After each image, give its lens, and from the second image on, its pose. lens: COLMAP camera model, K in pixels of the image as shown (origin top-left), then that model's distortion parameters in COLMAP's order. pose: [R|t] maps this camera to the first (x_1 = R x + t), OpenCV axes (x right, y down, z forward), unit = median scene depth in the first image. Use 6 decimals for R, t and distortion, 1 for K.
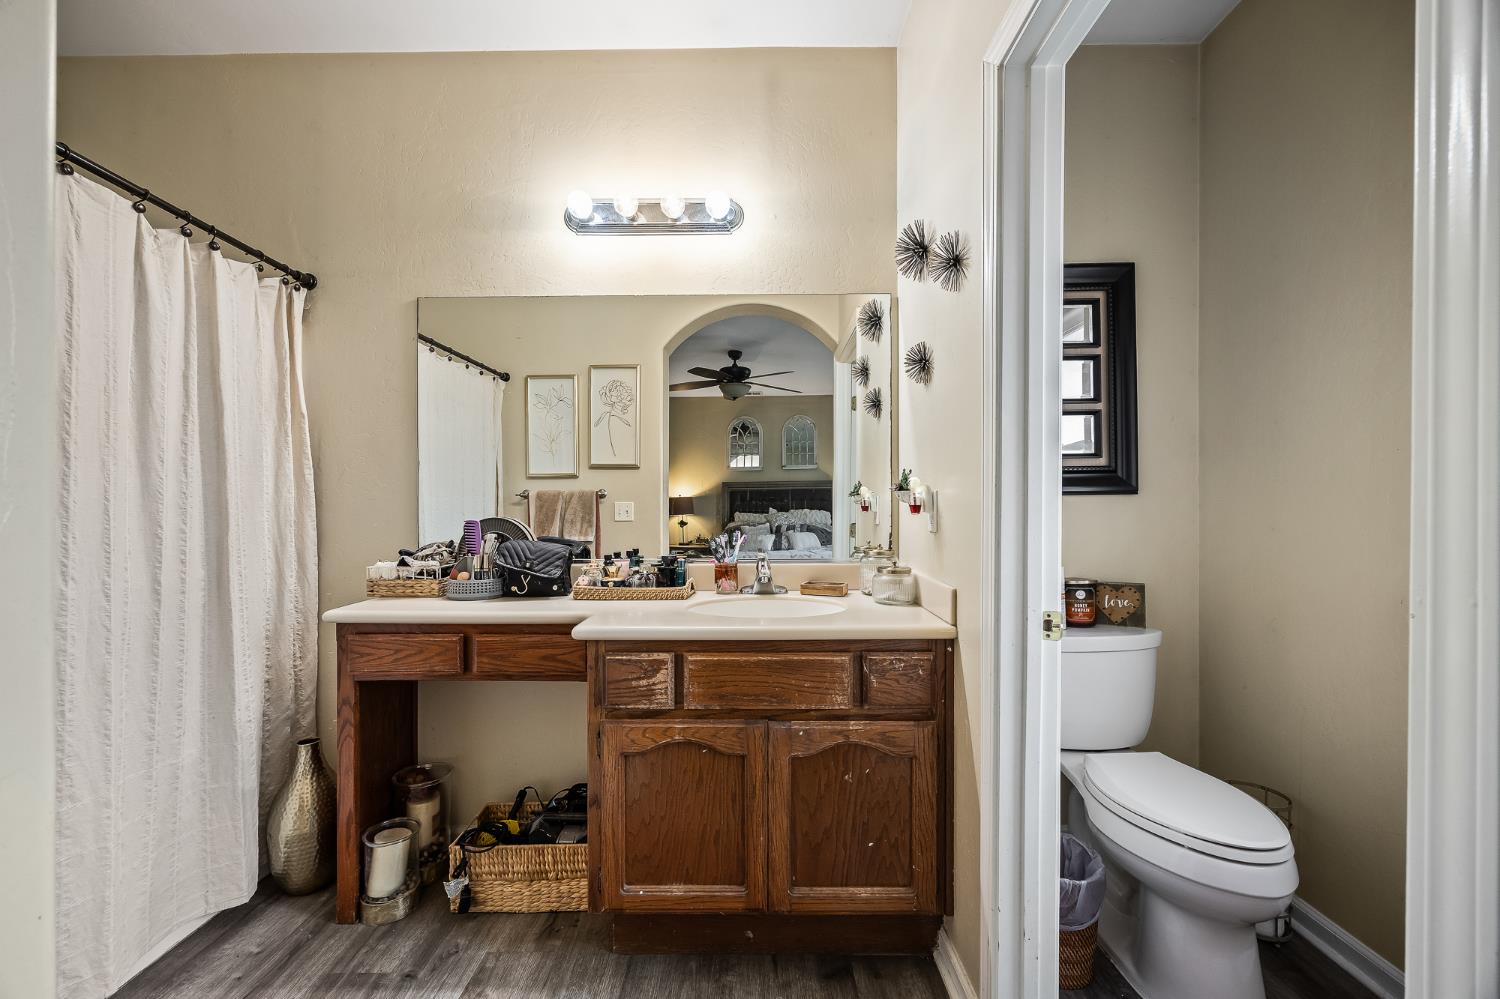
lens RADIAL K [[587.3, 0, 745.7], [0, 587.3, 496.4], [0, 0, 1]] dist [0.004206, 0.000145]
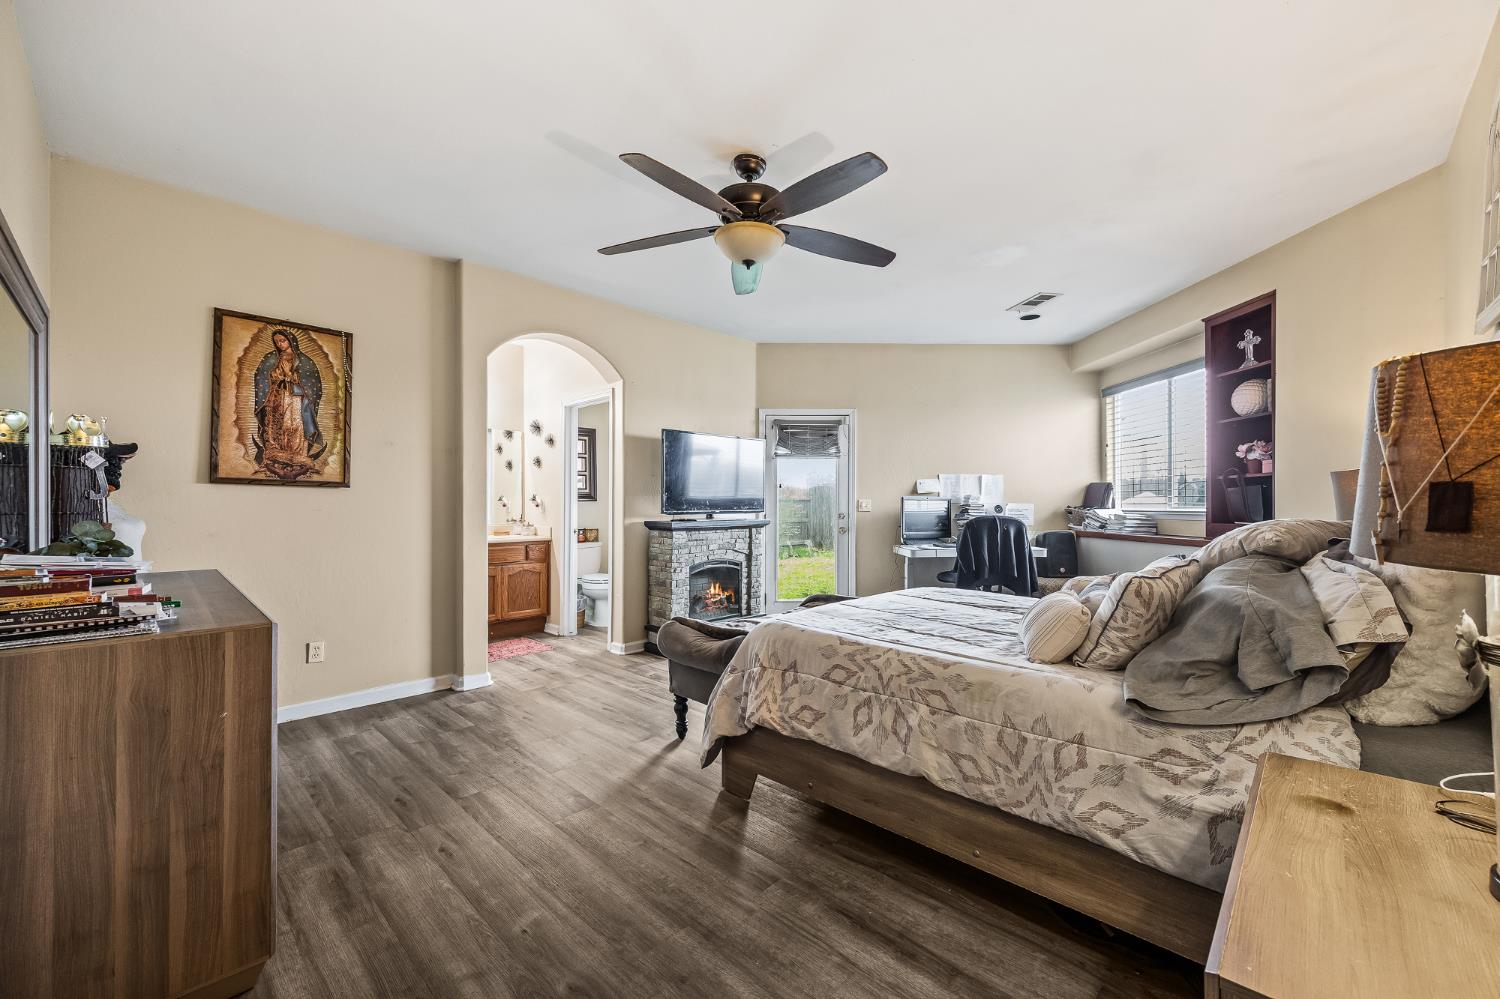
lens RADIAL K [[587.3, 0, 747.3], [0, 587.3, 502.6], [0, 0, 1]] dist [0.004206, 0.000145]
pose [[0.687352, 0.008112, 0.726279, -1.151982], [-0.002584, 0.999959, -0.008723, 0.031674], [-0.726320, 0.004120, 0.687344, -1.887772]]
